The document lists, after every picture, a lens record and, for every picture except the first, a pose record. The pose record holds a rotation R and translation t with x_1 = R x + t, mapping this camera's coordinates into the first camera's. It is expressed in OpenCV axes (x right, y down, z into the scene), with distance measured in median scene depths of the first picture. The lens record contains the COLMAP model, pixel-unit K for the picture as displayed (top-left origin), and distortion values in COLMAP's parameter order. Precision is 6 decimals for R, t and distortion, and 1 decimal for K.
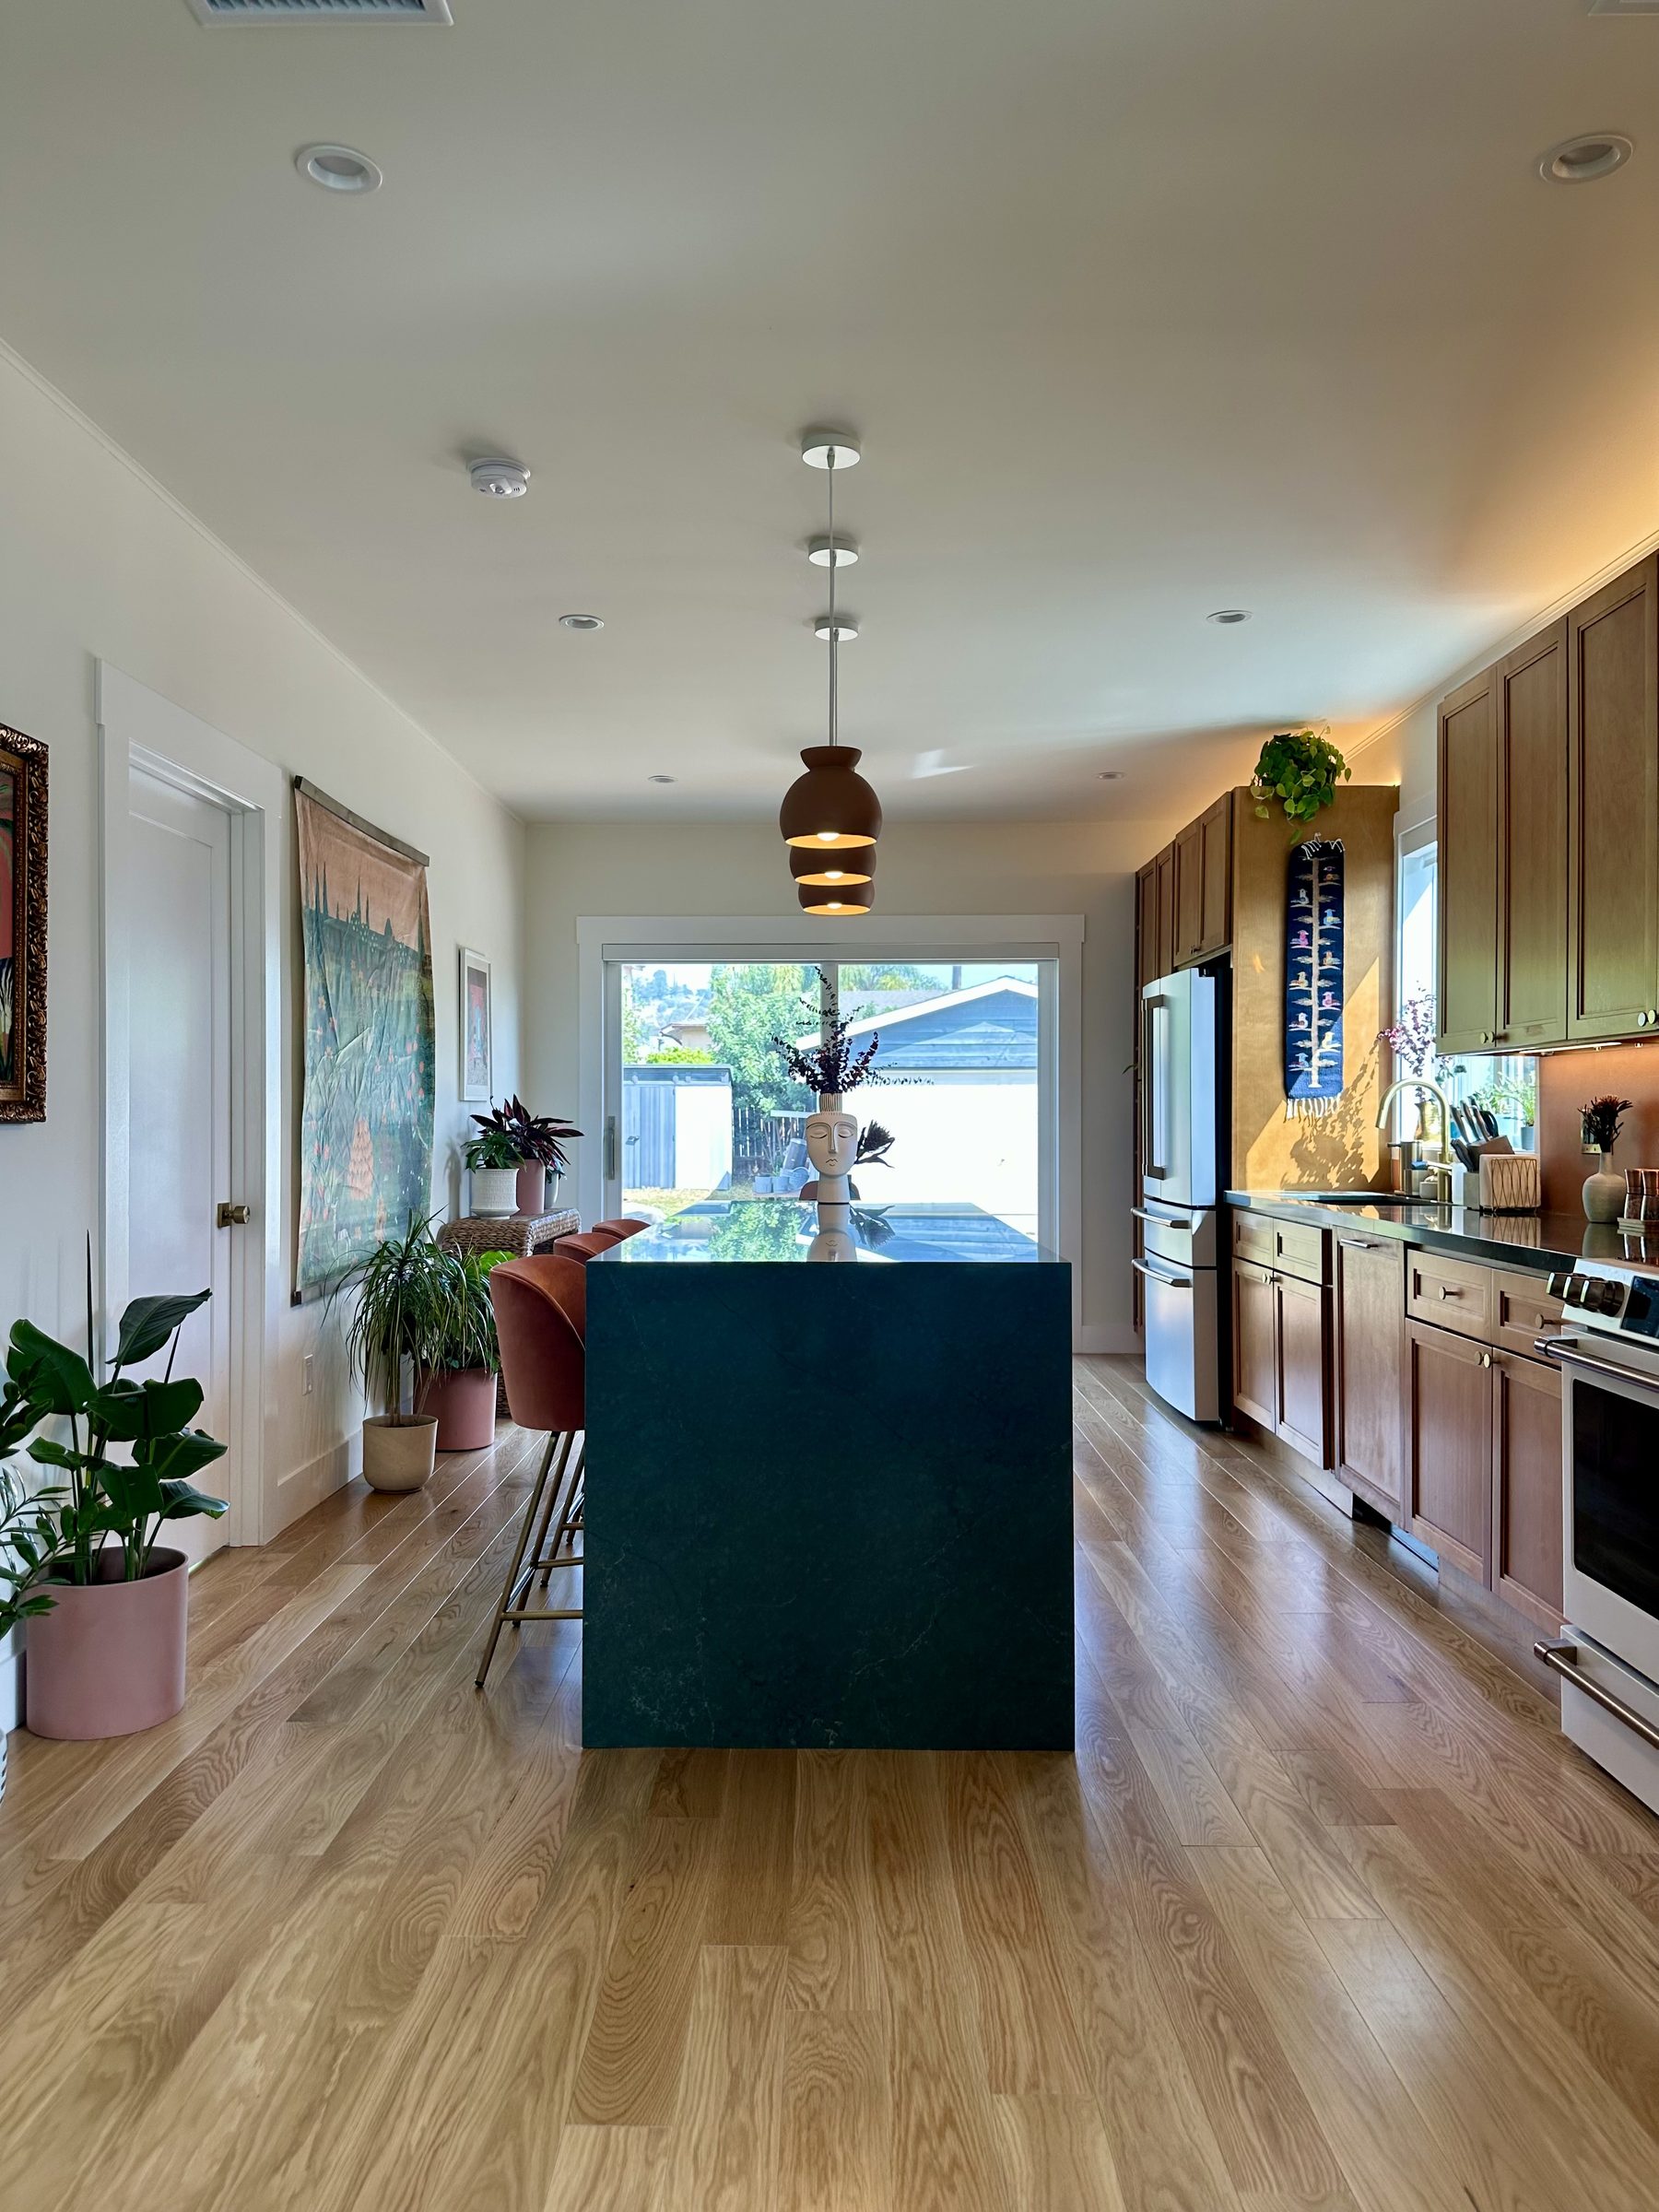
lens RADIAL K [[1547.3, 0, 829.5], [0, 1547.3, 1106.0], [0, 0, 1]] dist [0.013094, -0.001645]
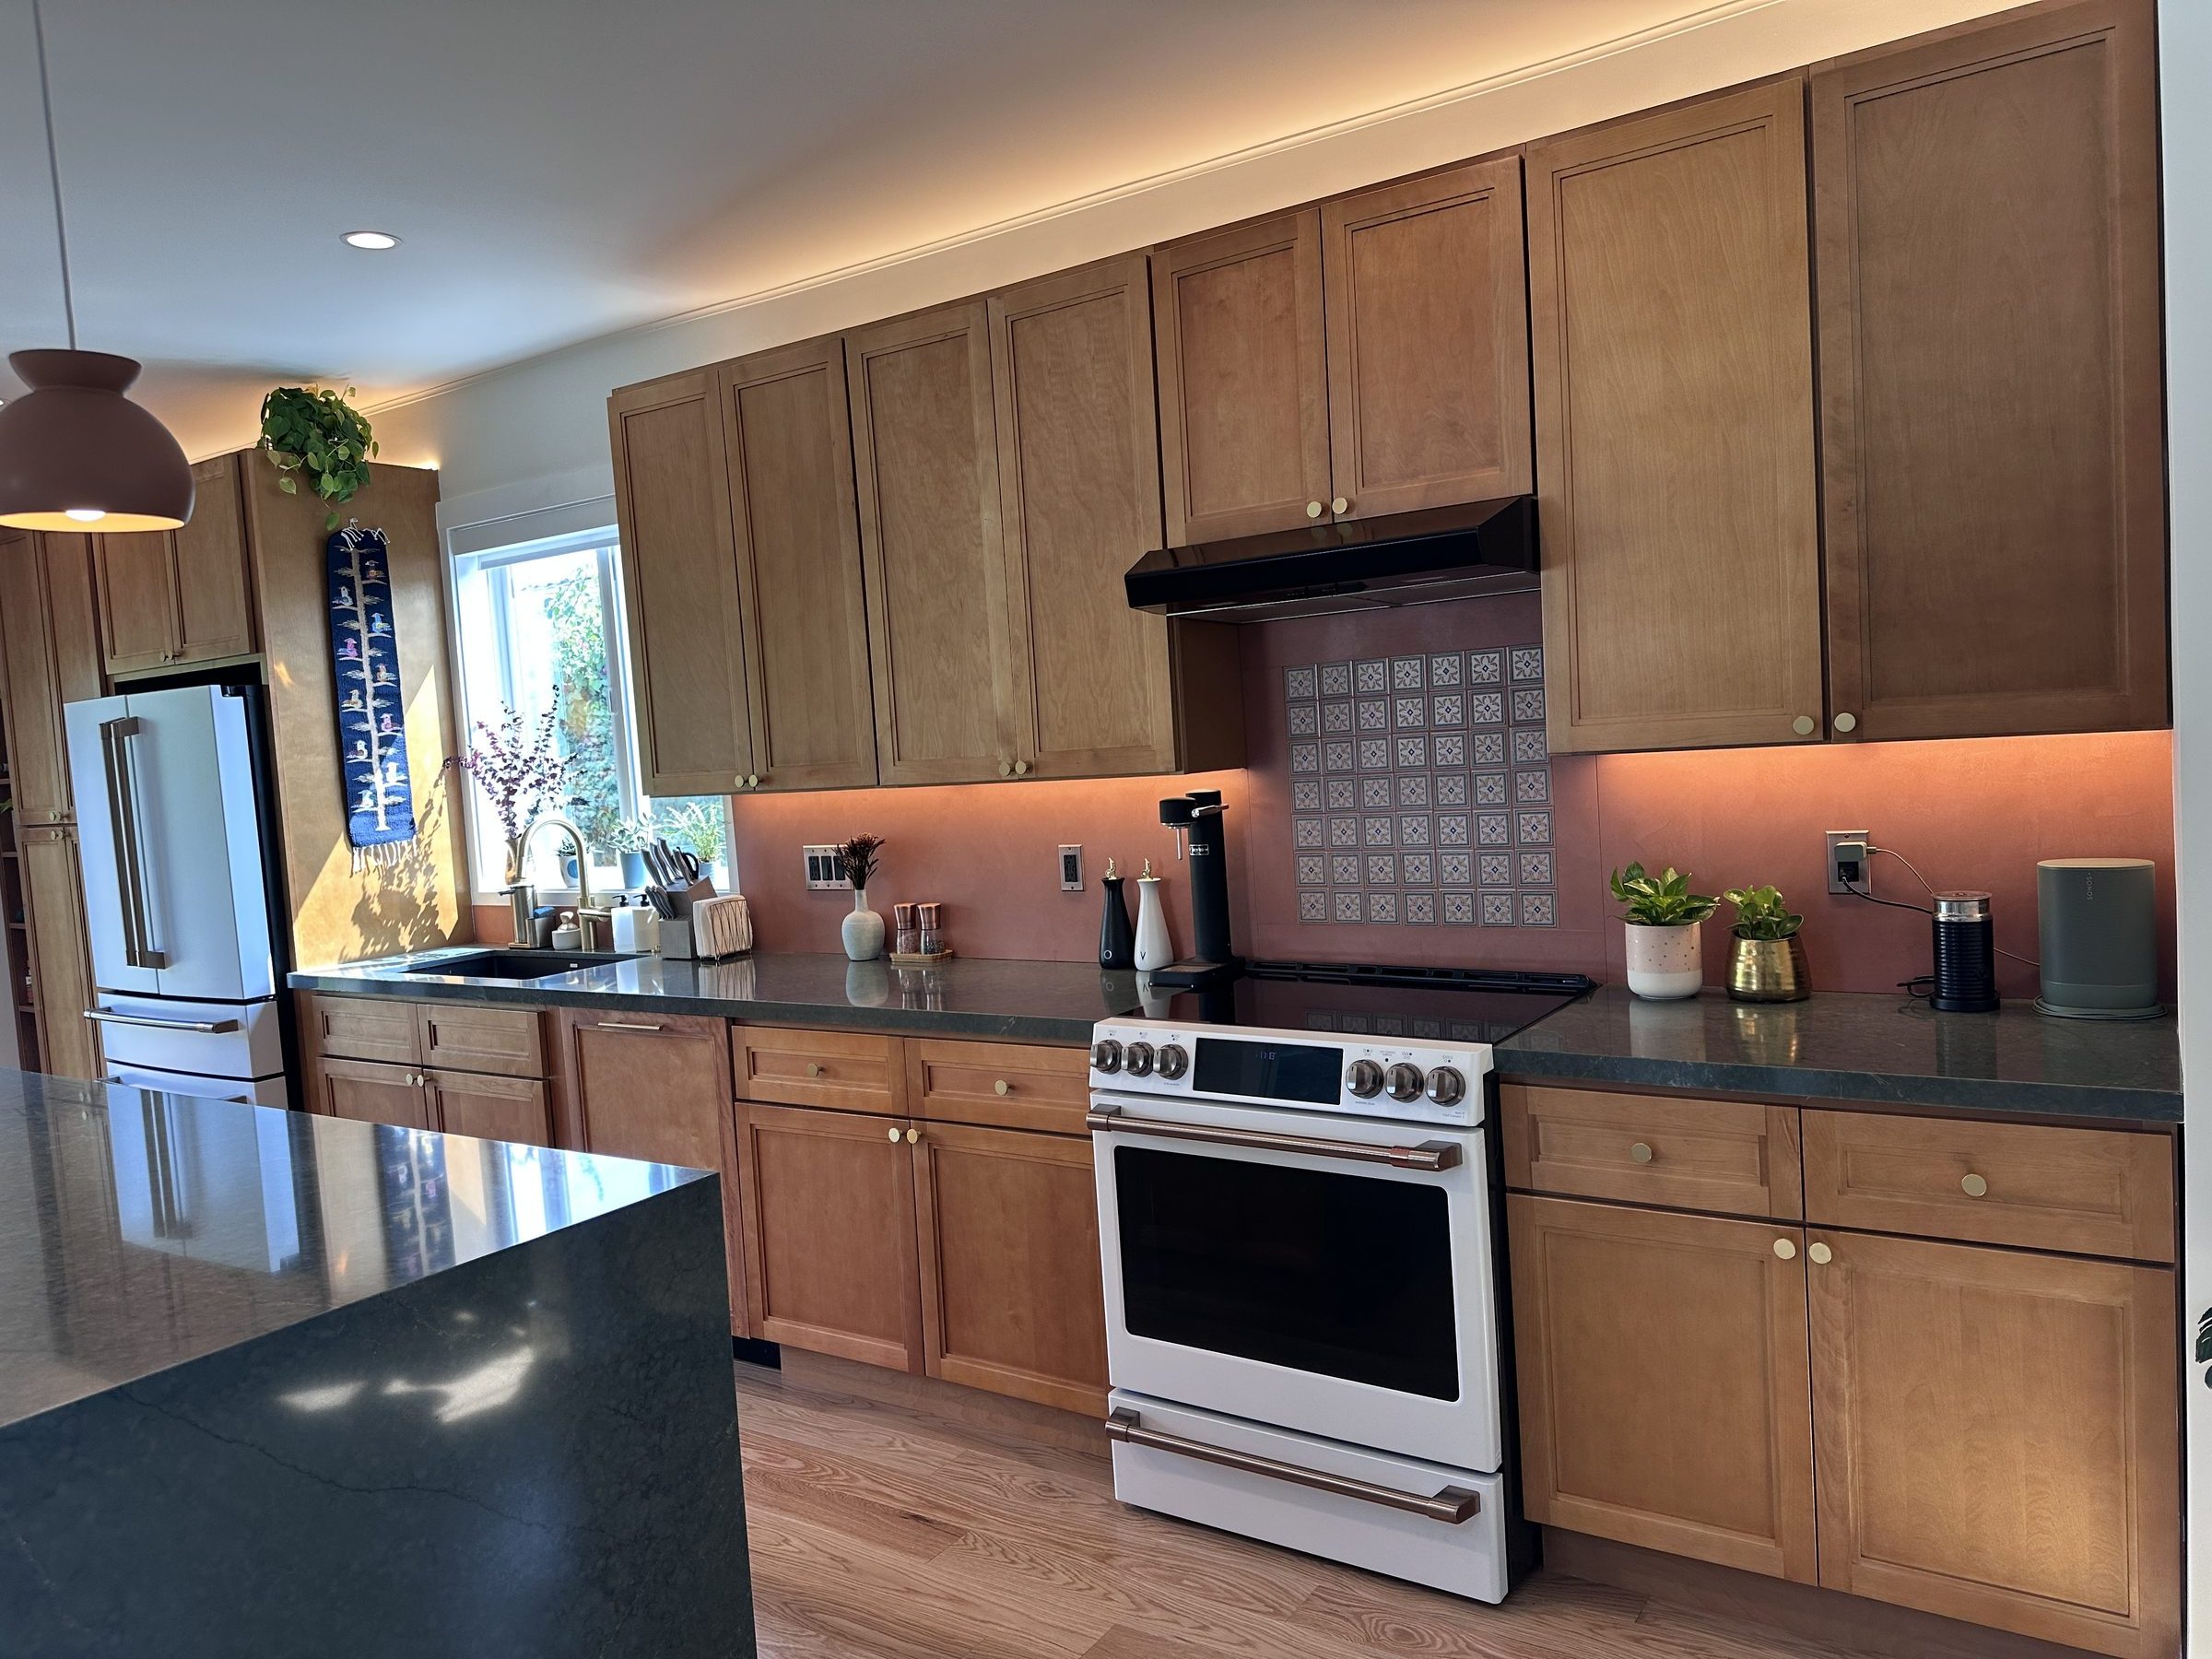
lens RADIAL K [[1547.3, 0, 1106.0], [0, 1547.3, 829.5], [0, 0, 1]] dist [0.013094, -0.001645]
pose [[0.550383, -0.086230, 0.830447, -0.159585], [0.057594, 0.996204, 0.065271, -0.043964], [-0.832923, 0.011904, 0.553260, 0.223291]]
